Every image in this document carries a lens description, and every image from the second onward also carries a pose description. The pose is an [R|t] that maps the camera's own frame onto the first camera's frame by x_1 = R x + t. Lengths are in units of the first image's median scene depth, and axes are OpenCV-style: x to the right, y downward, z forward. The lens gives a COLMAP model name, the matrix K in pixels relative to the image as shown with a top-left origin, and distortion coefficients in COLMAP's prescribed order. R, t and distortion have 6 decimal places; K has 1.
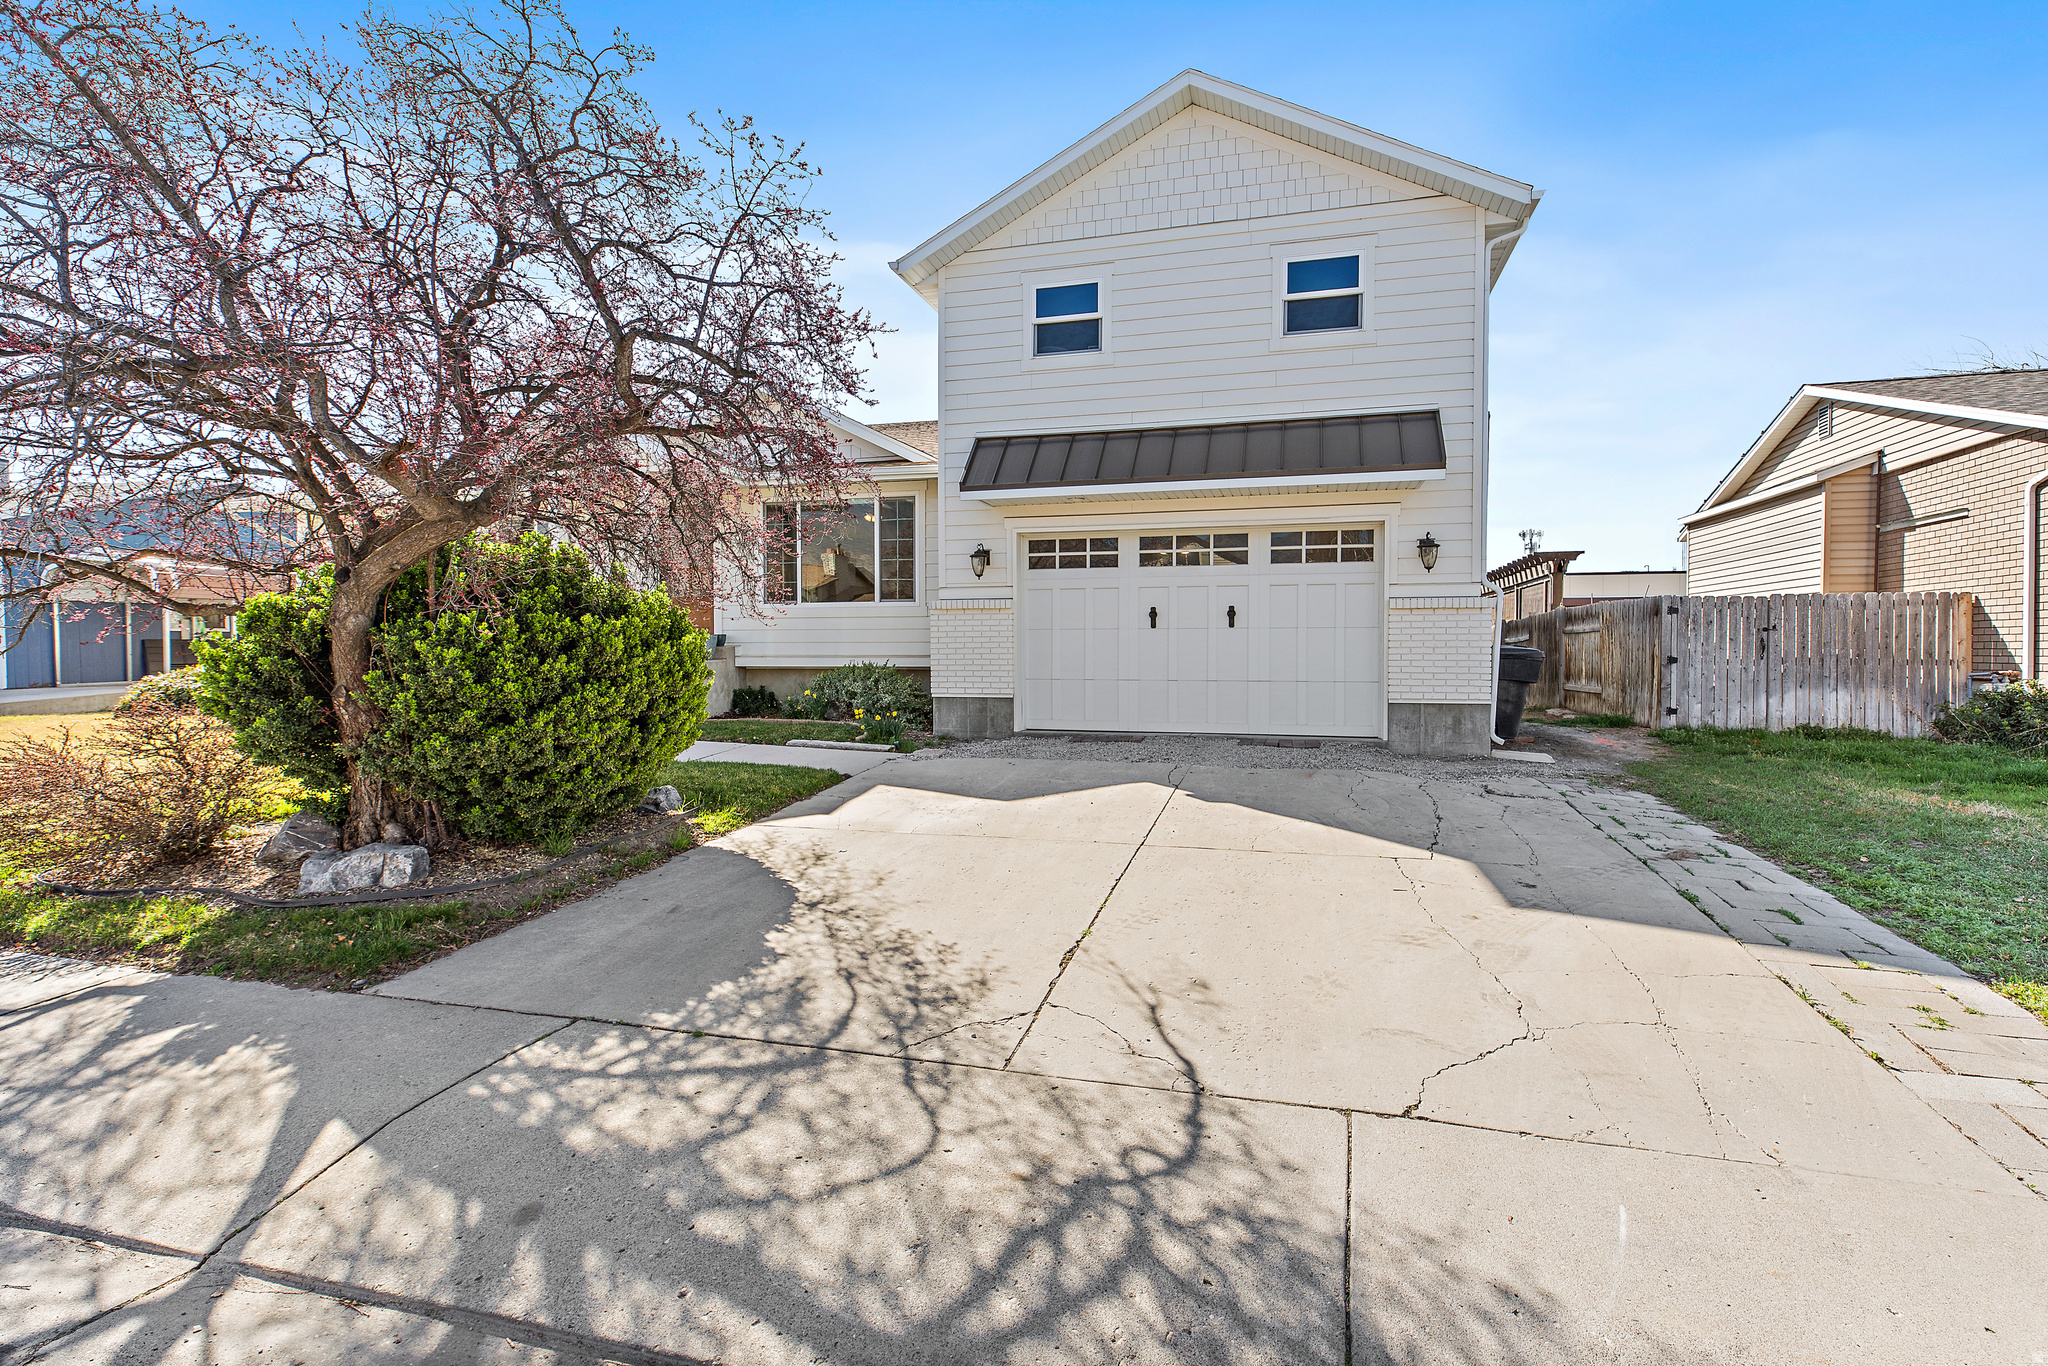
lens RADIAL K [[809.9, 0, 1116.2], [0, 809.9, 665.0], [0, 0, 1]] dist [0.006583, 0.000014]
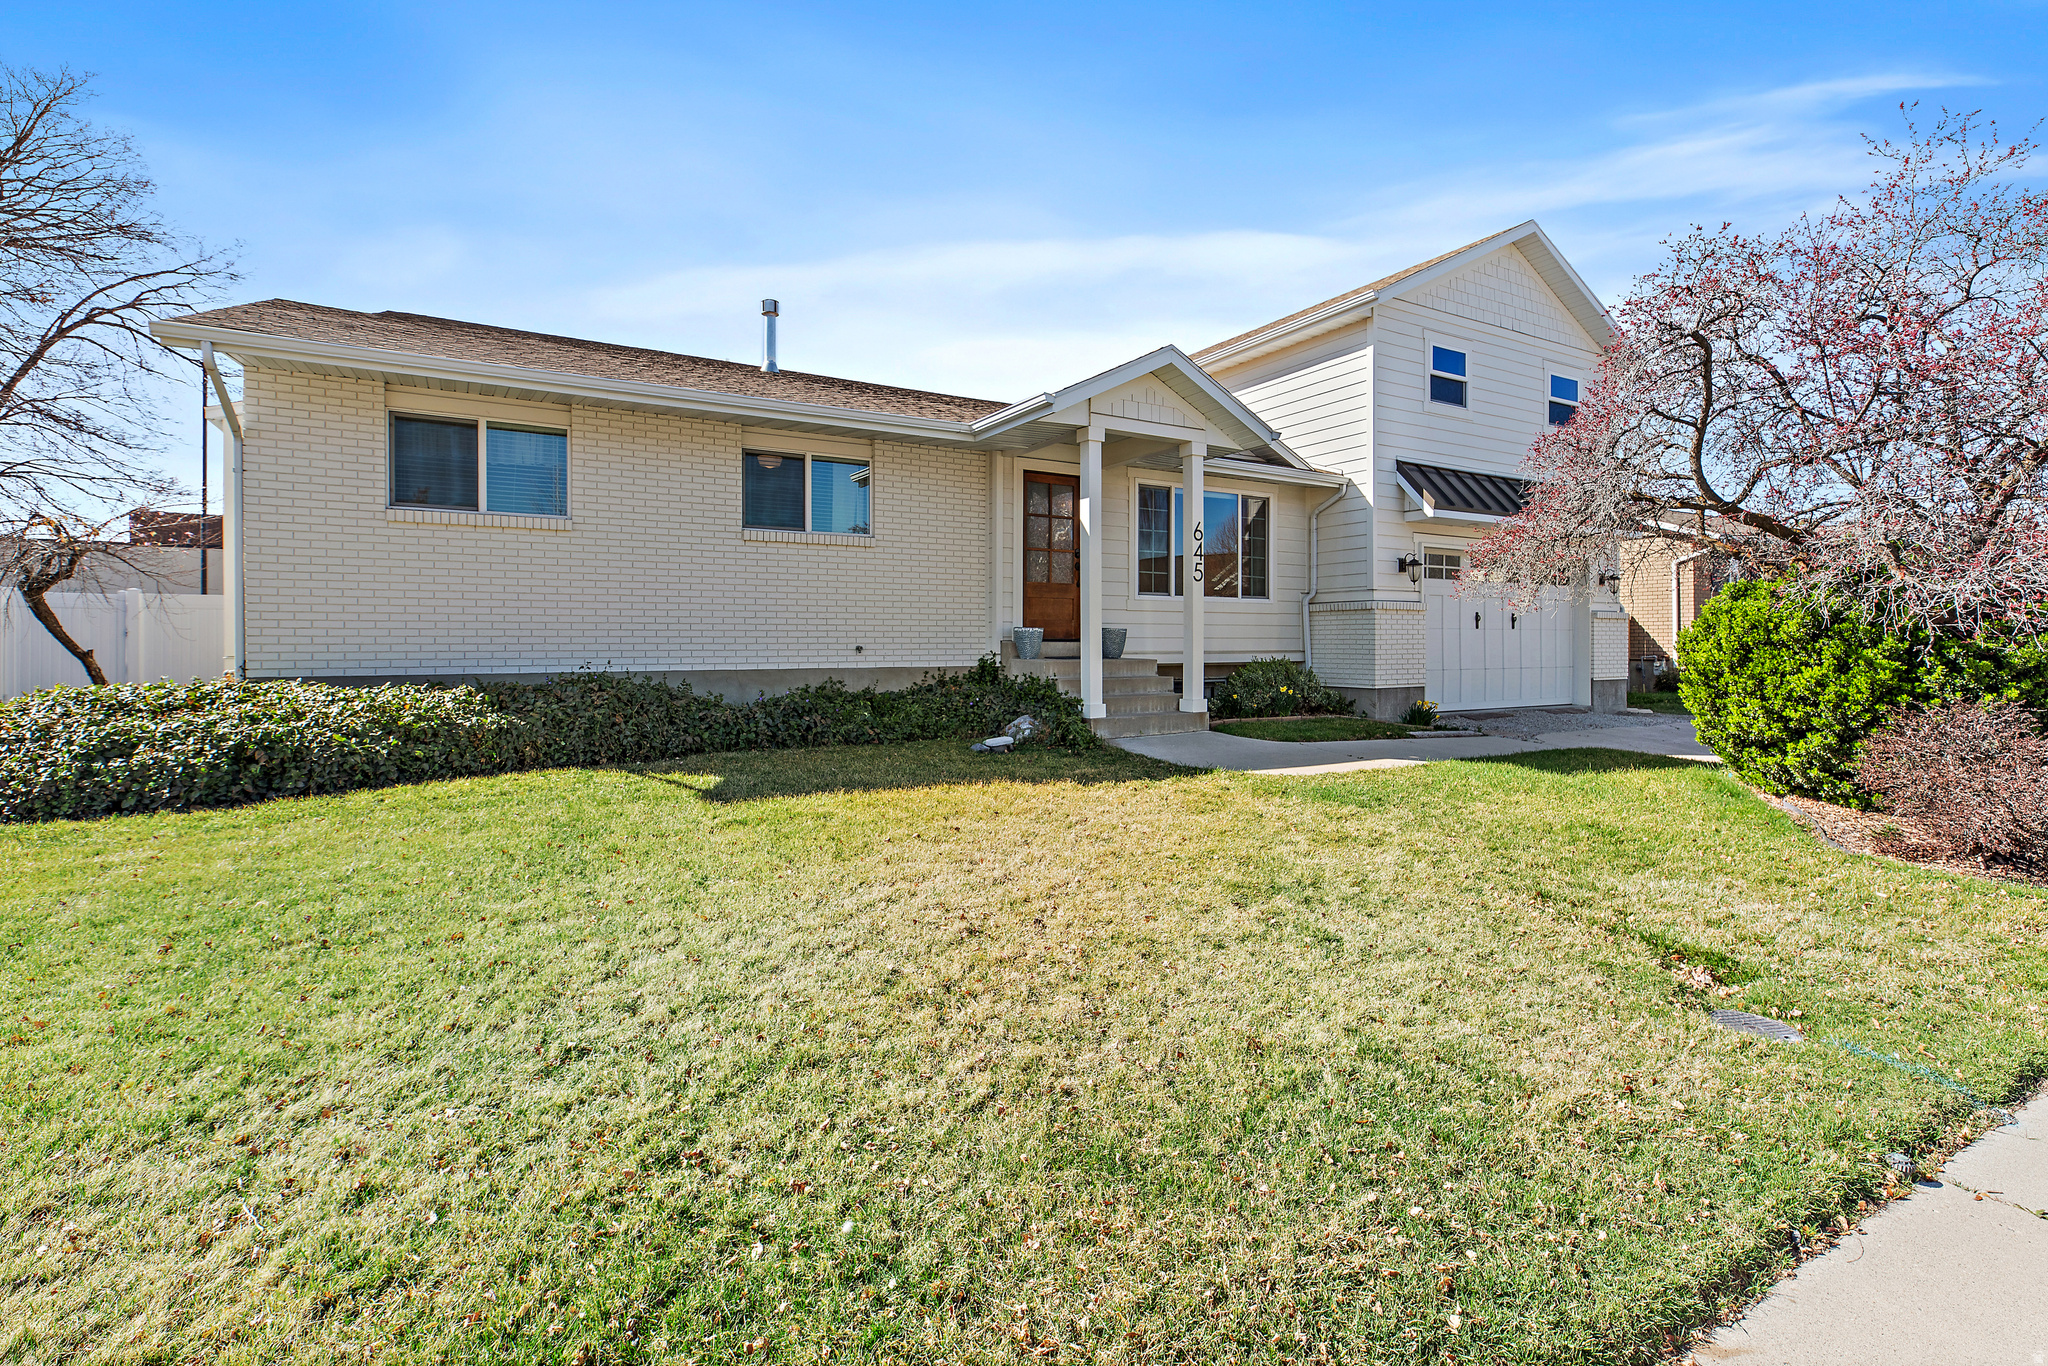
lens RADIAL K [[946.4, 0, 1055.7], [0, 946.4, 645.7], [0, 0, 1]] dist [0.003969, 0.000235]
pose [[0.733282, -0.003747, 0.679914, -1.473560], [0.009695, 0.999941, -0.004946, -0.018058], [-0.679855, 0.010219, 0.733275, 0.356287]]
